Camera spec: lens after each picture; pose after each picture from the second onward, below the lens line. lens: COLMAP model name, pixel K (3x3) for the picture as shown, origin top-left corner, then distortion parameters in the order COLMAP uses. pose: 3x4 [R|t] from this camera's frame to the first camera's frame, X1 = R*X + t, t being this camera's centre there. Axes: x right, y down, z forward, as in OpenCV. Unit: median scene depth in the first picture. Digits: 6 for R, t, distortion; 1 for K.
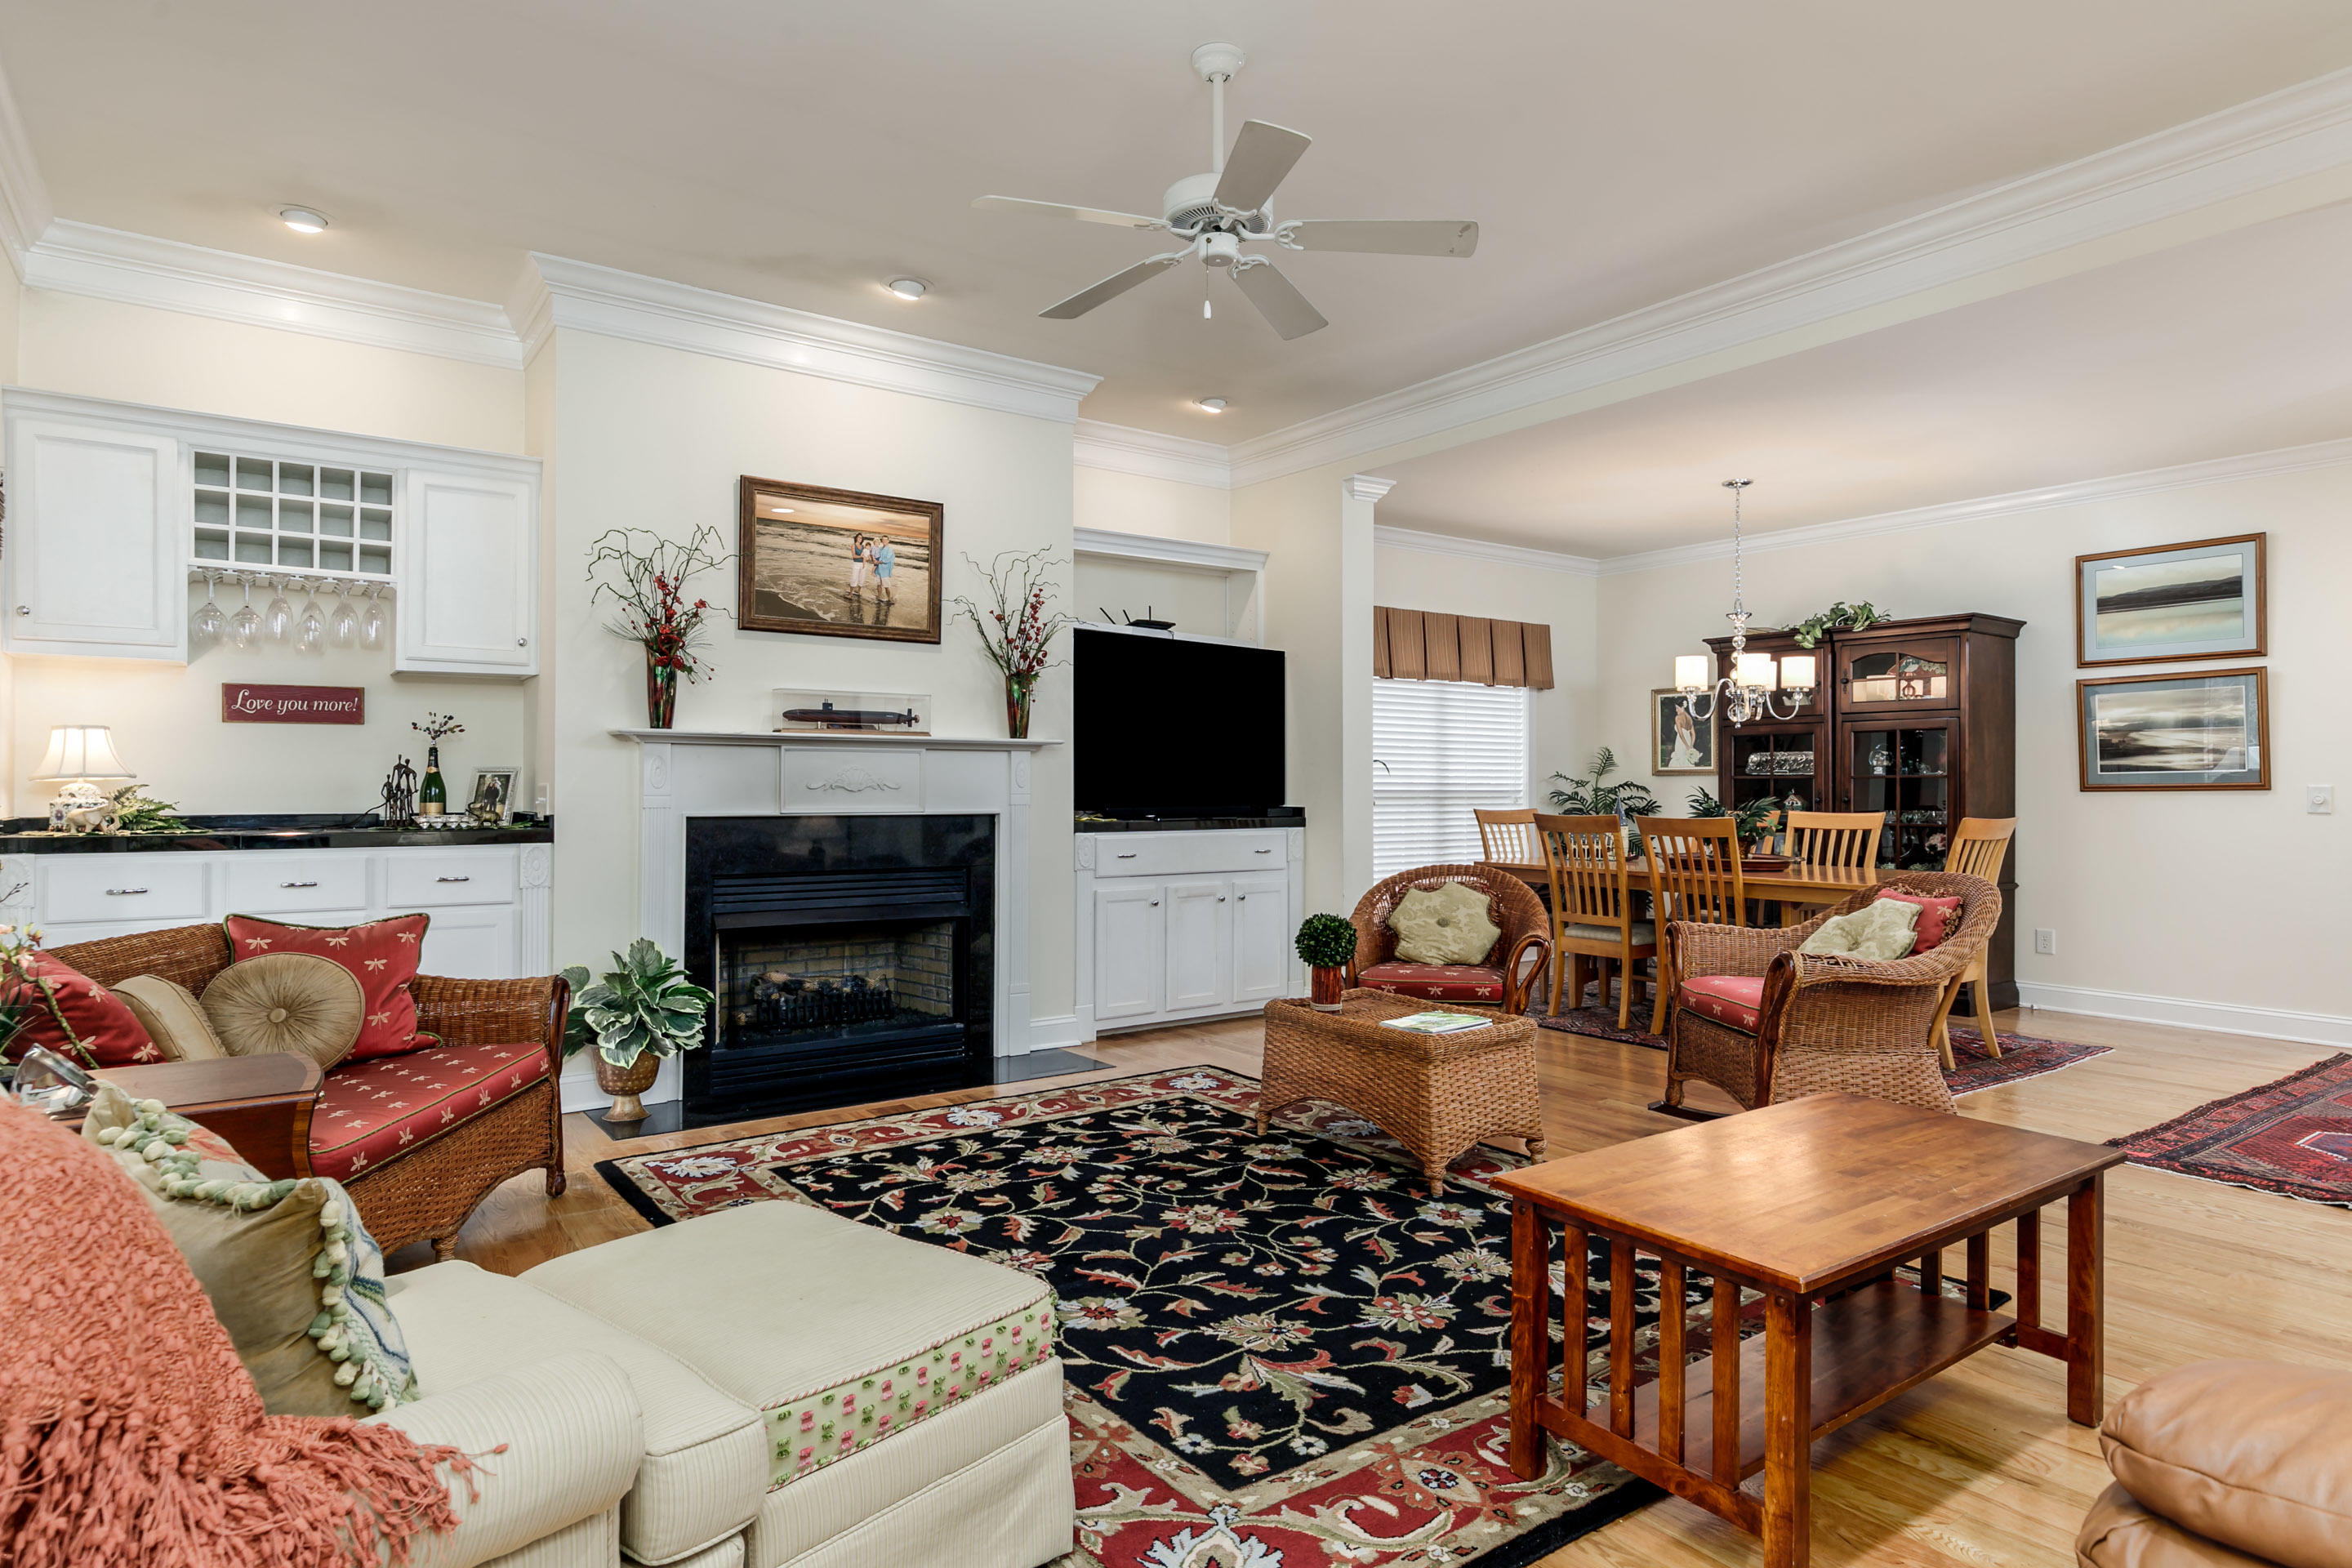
lens RADIAL K [[1285.9, 0, 1169.9], [0, 1285.9, 771.7], [0, 0, 1]] dist [0.000569, -0.000777]
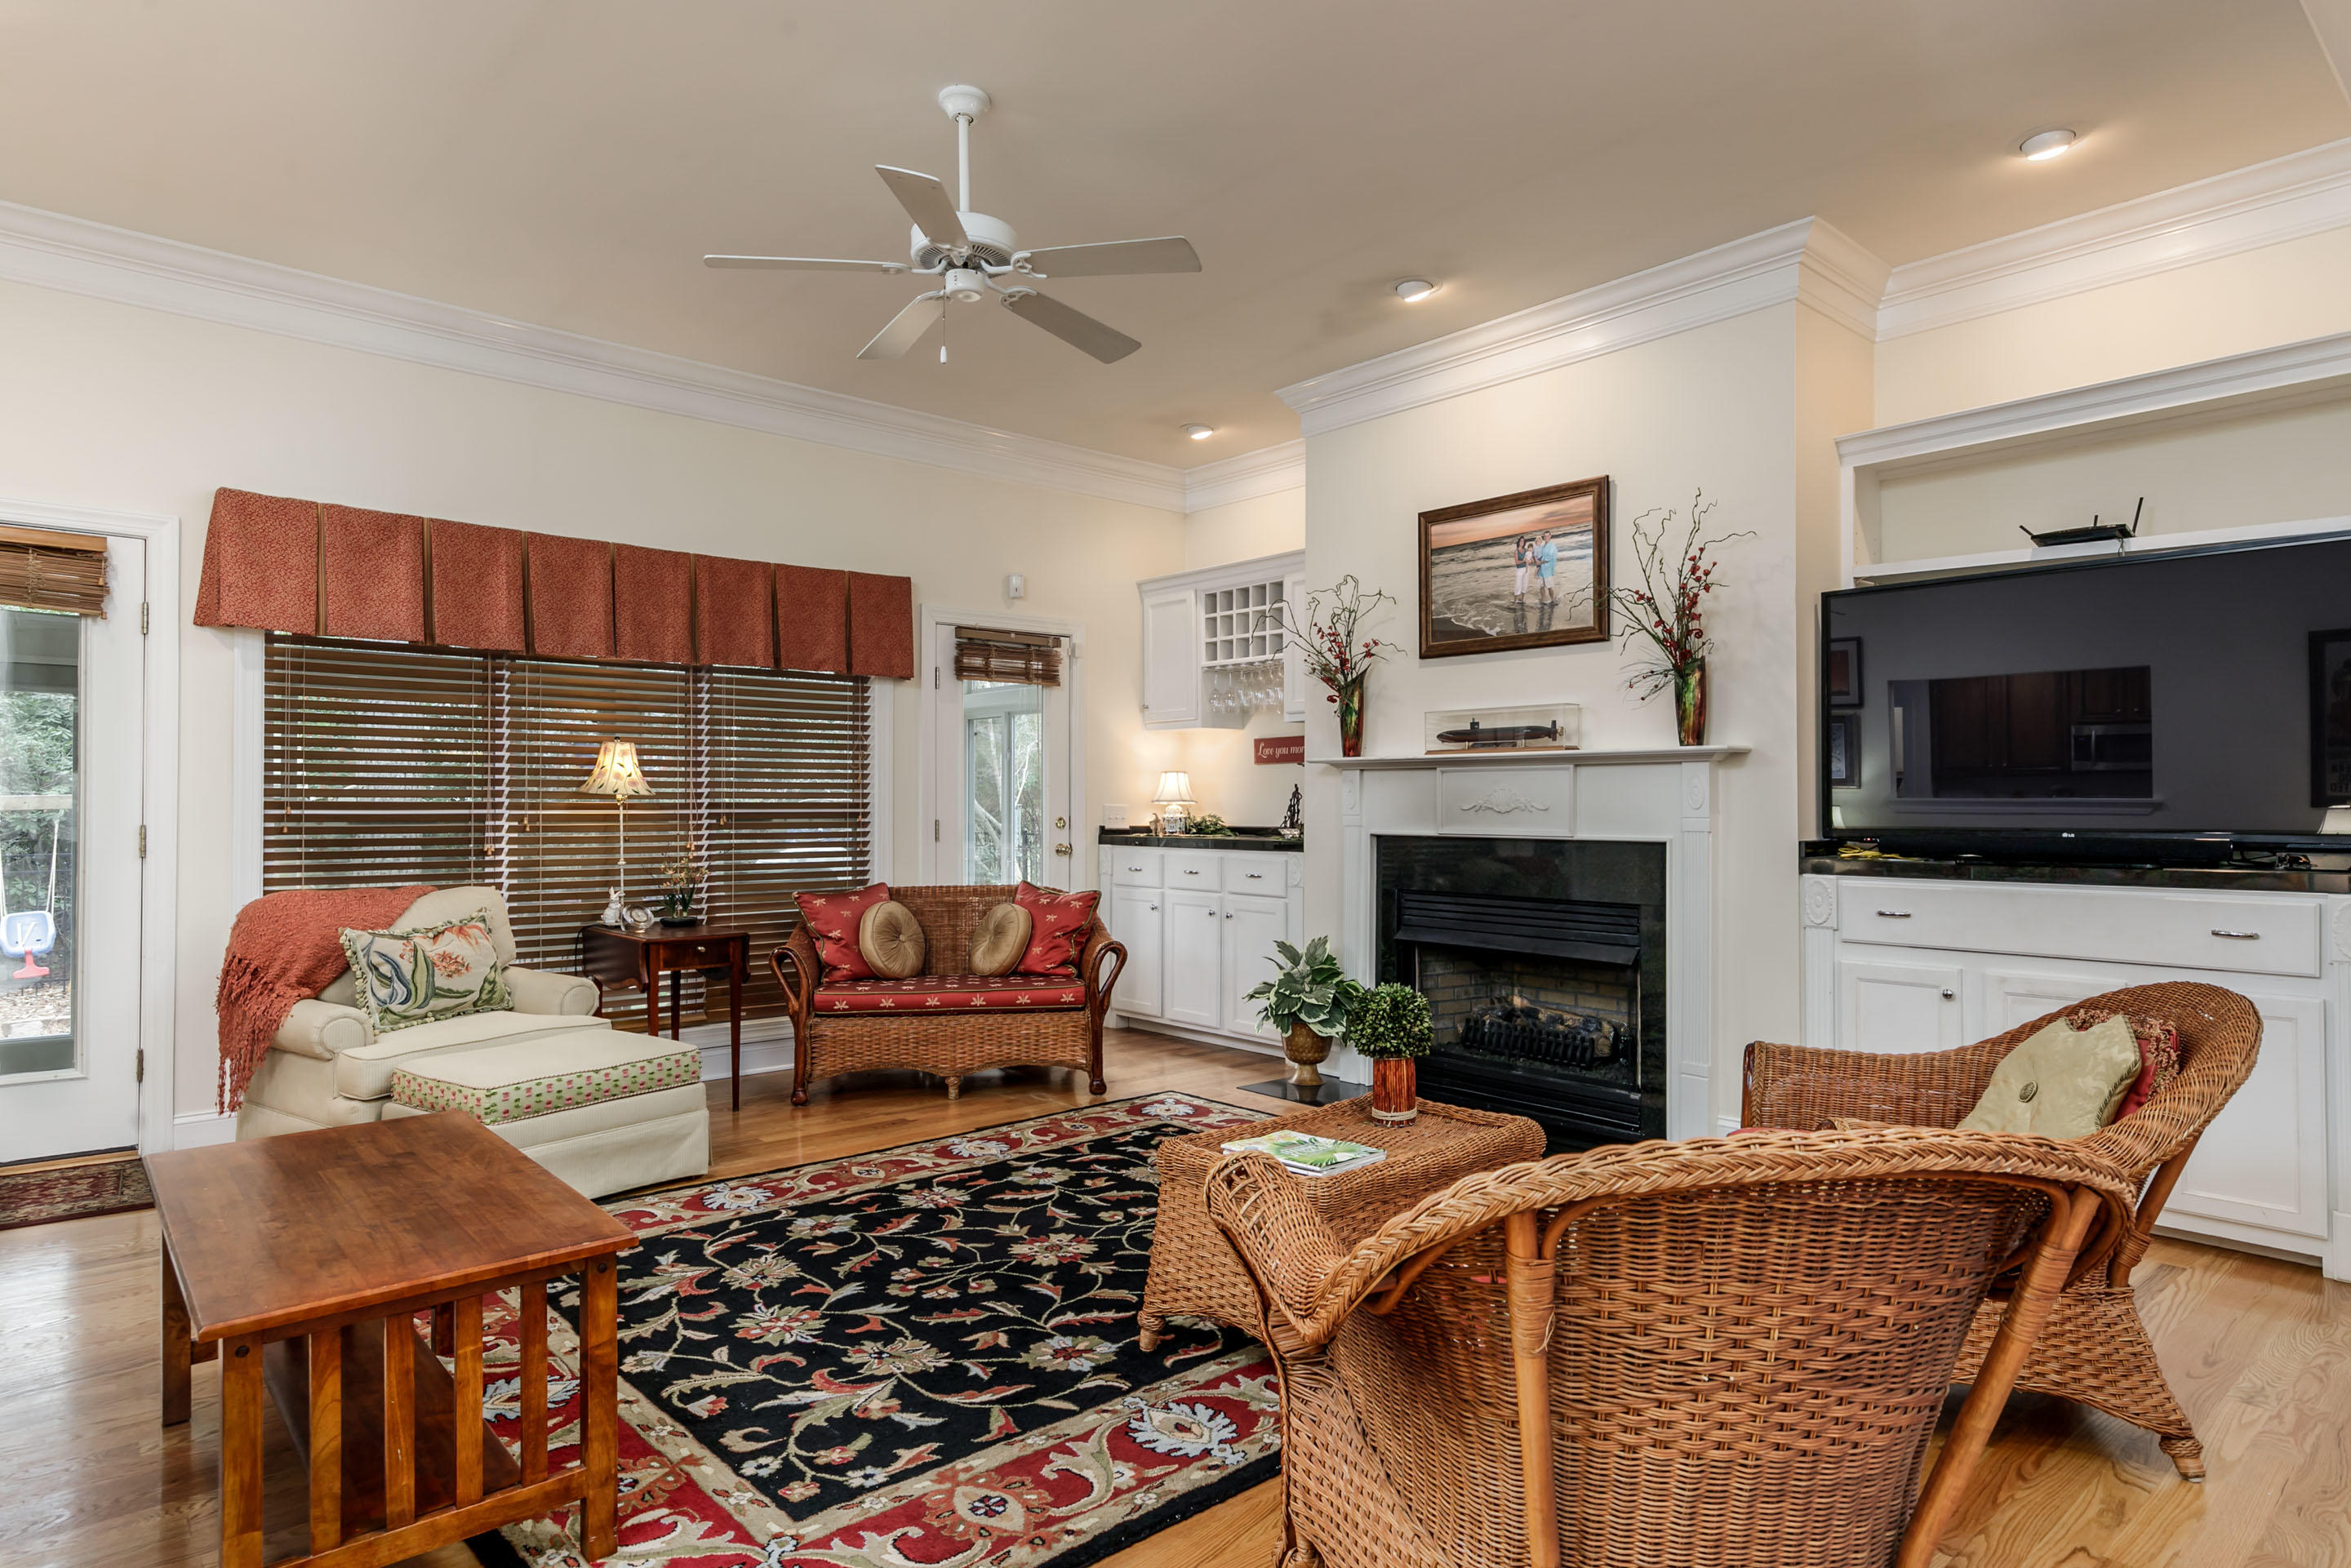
lens RADIAL K [[1285.2, 0, 1161.9], [0, 1285.2, 805.8], [0, 0, 1]] dist [0.000569, -0.000777]
pose [[0.117827, -0.000757, -0.993034, 0.655277], [0.010591, 0.999944, 0.000494, 0.006777], [0.992978, -0.010575, 0.117828, 0.629980]]
